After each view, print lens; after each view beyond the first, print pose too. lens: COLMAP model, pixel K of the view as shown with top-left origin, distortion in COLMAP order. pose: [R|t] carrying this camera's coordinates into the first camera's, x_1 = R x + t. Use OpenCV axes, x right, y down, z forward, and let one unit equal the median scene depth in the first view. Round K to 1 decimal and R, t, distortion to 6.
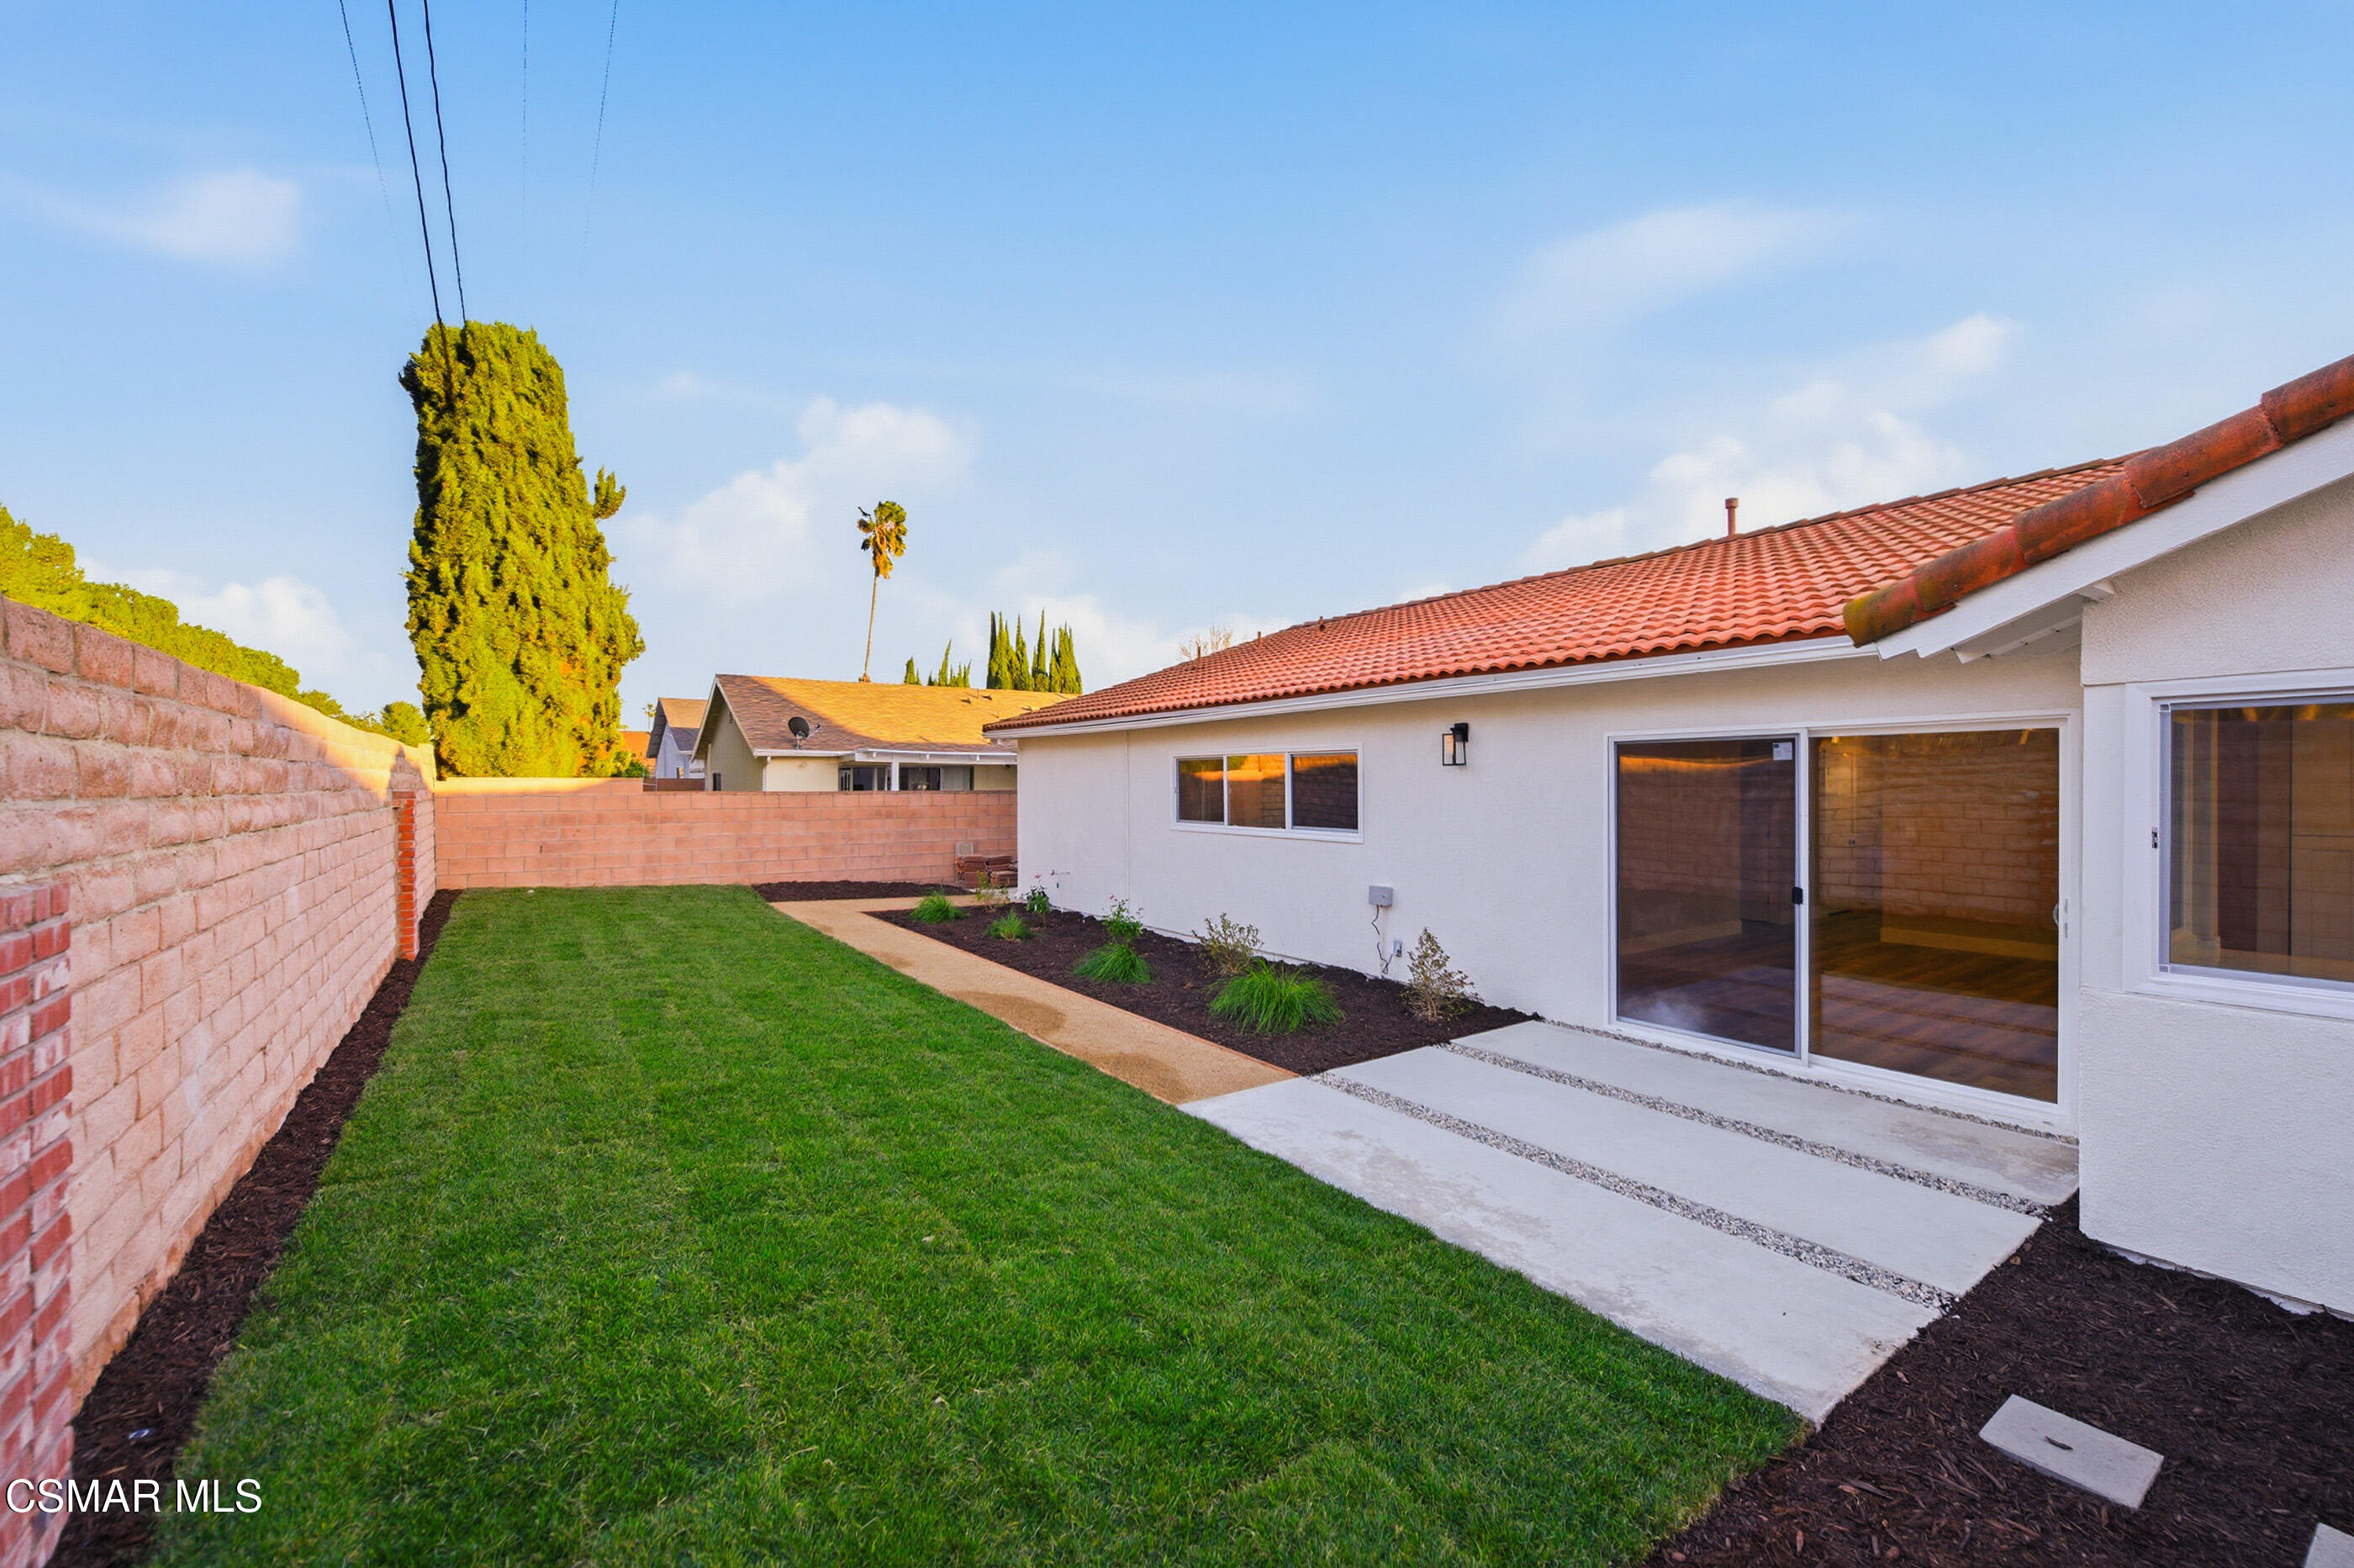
lens RADIAL K [[939.1, 0, 1210.5], [0, 939.1, 794.7], [0, 0, 1]] dist [0.000039, -0.002353]
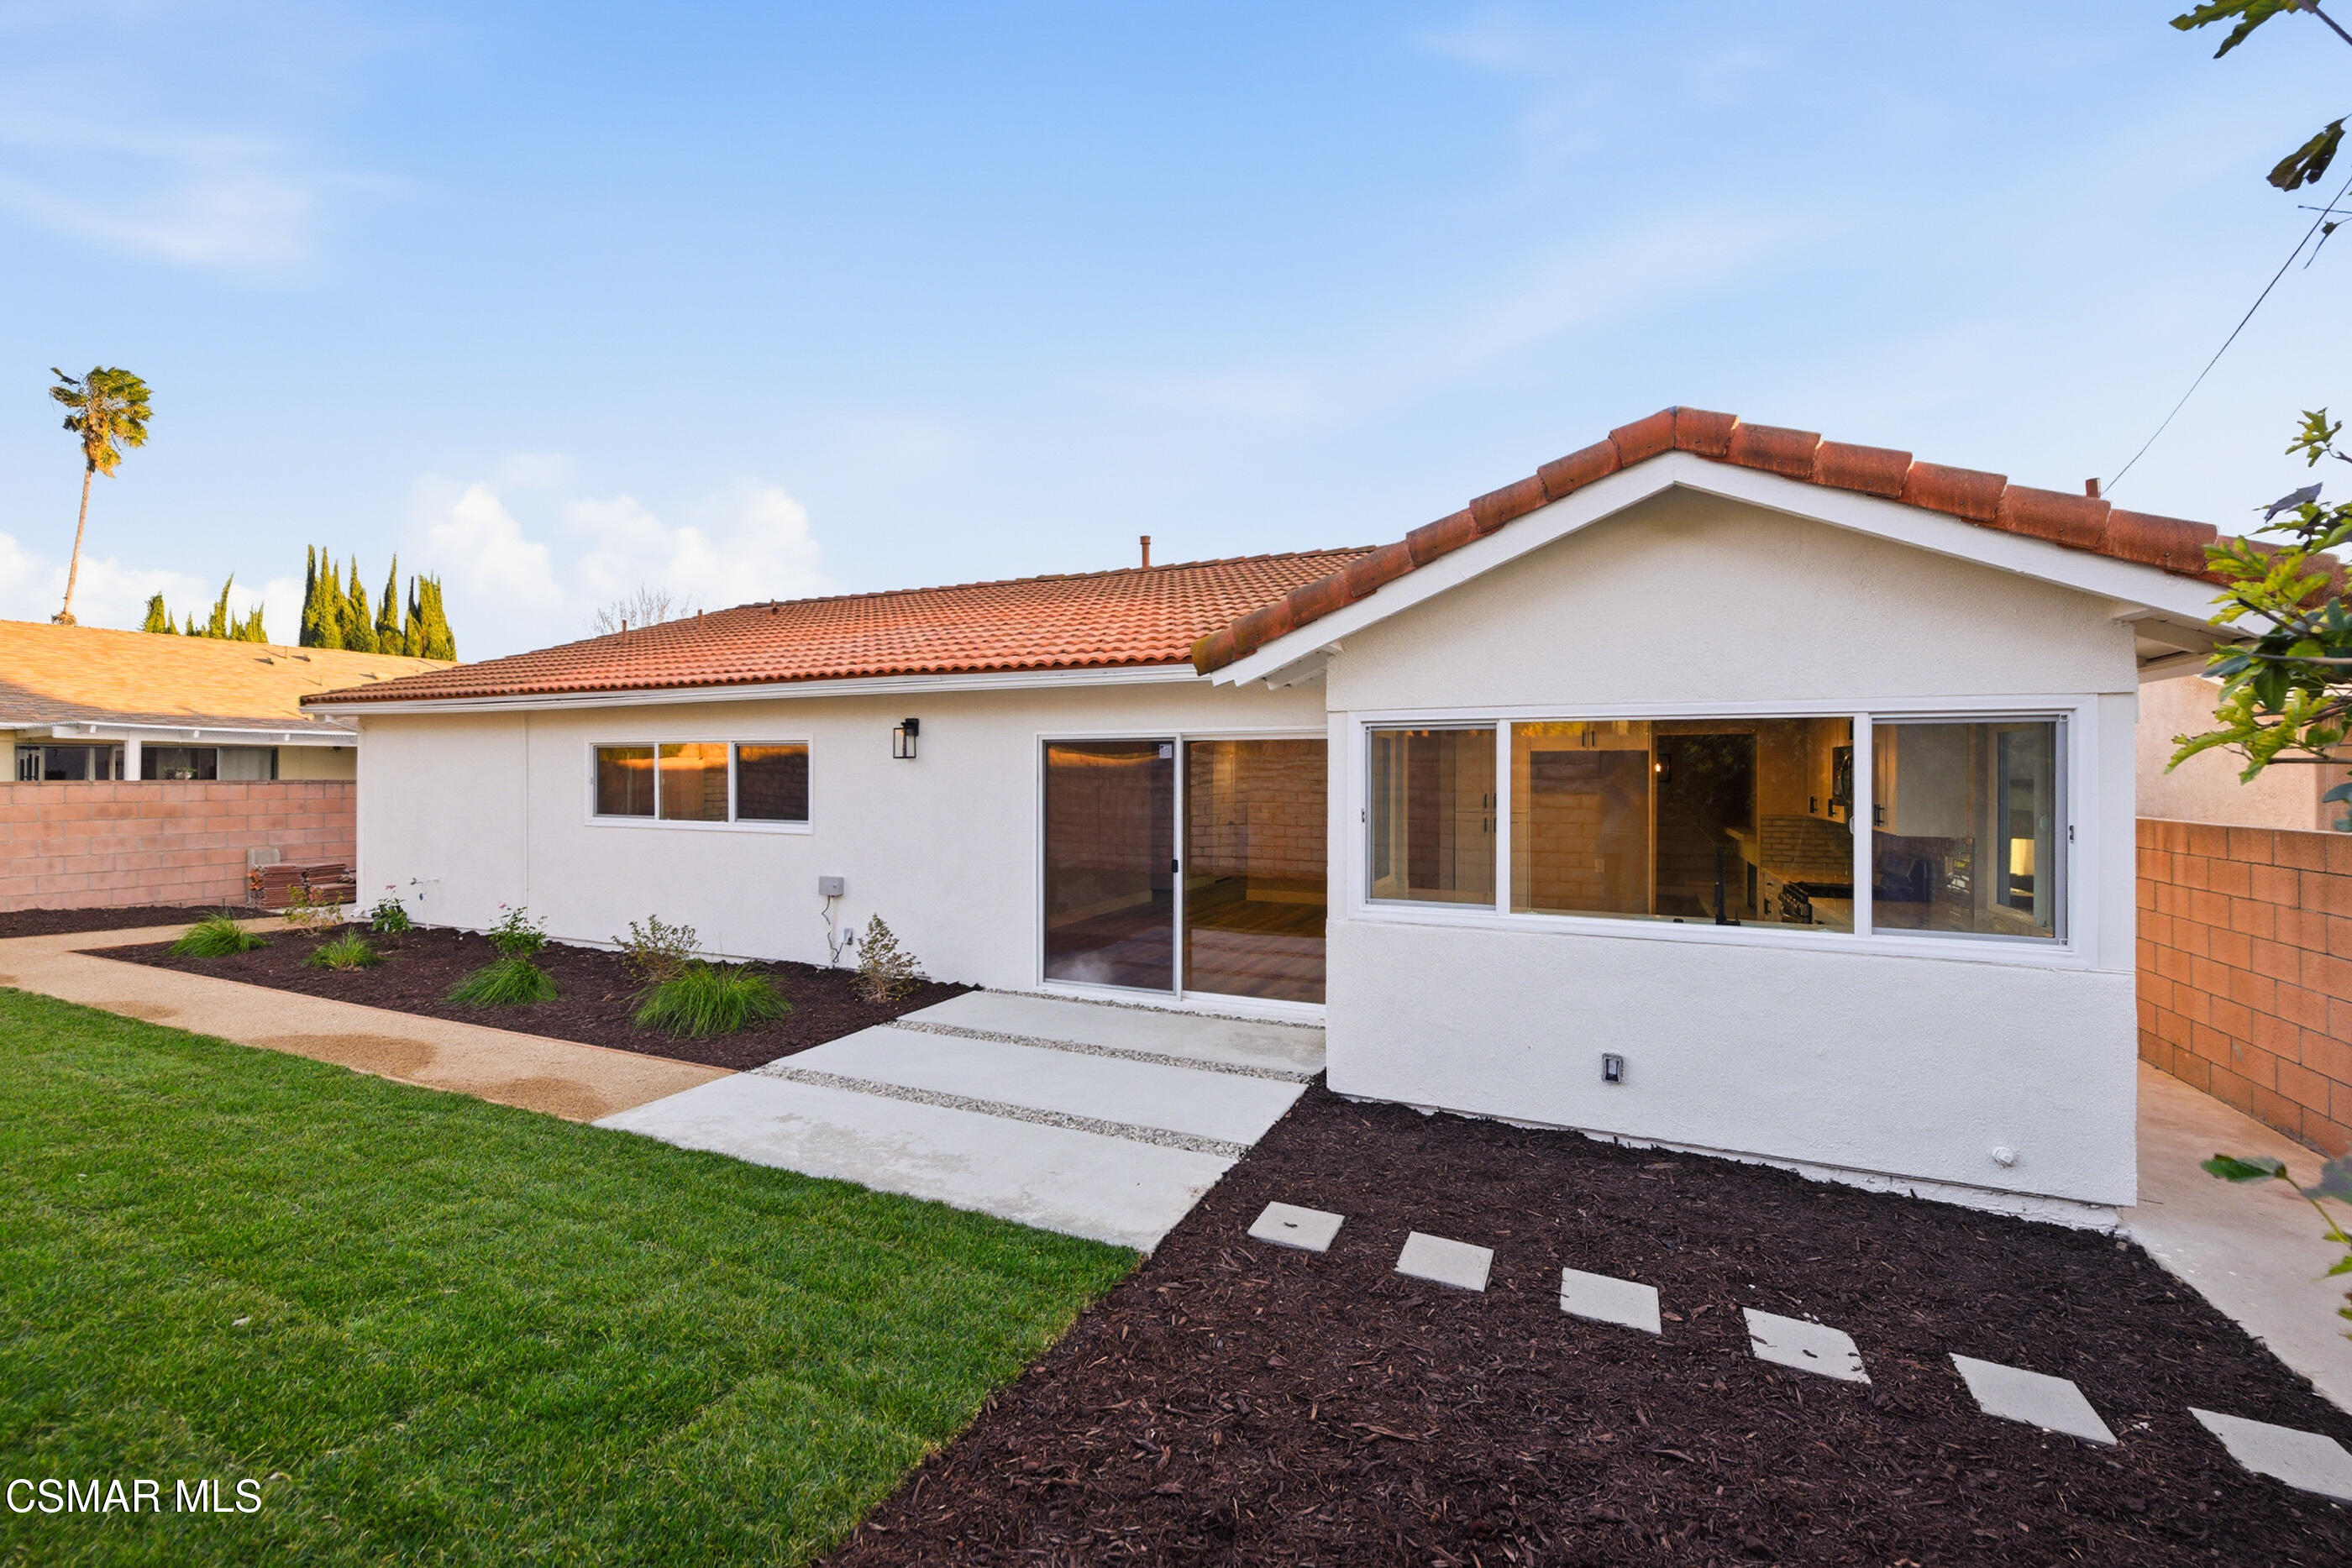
lens RADIAL K [[938.2, 0, 1184.3], [0, 938.2, 772.1], [0, 0, 1]] dist [0.000039, -0.002353]
pose [[0.864747, 0.004964, 0.502183, 0.002860], [0.001174, 0.999928, -0.011907, -0.003077], [-0.502206, 0.010887, 0.864679, -0.080625]]
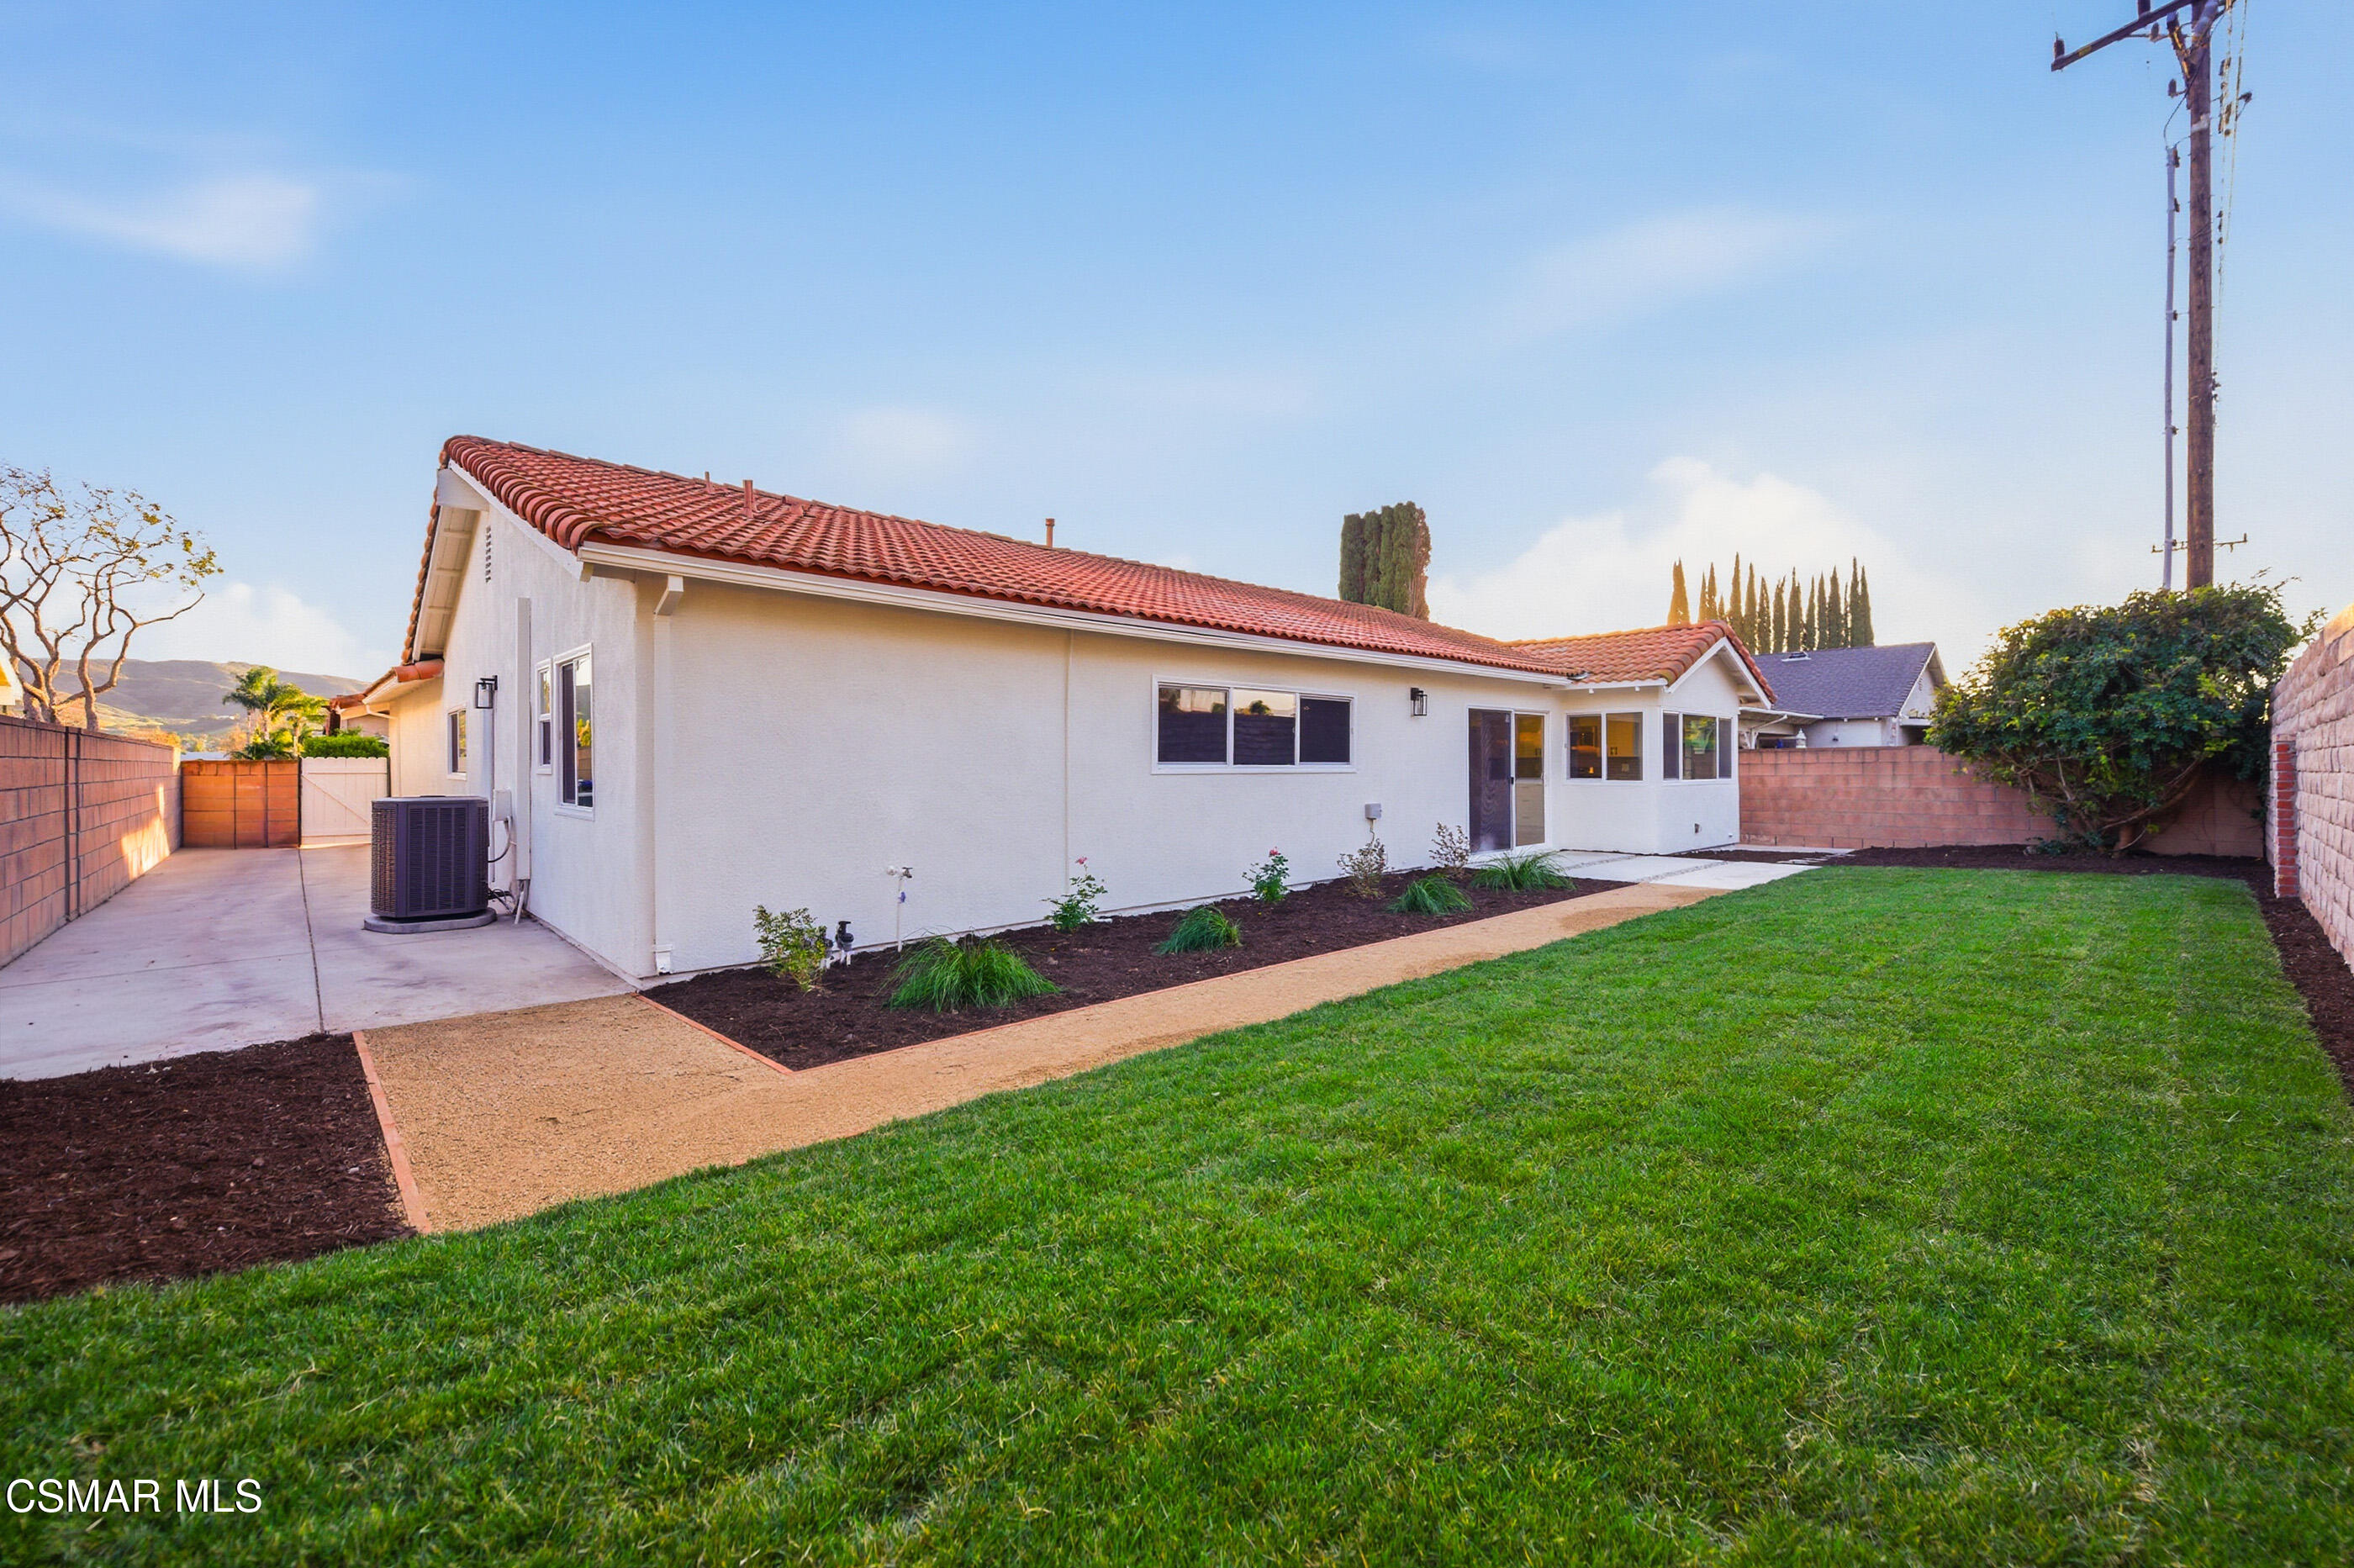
lens RADIAL K [[939.1, 0, 1180.7], [0, 939.1, 773.2], [0, 0, 1]] dist [0.000039, -0.002353]
pose [[-0.118899, -0.006958, 0.992882, -1.459675], [0.010051, 0.999916, 0.008211, 0.054053], [-0.992855, 0.010956, -0.118820, 1.910474]]
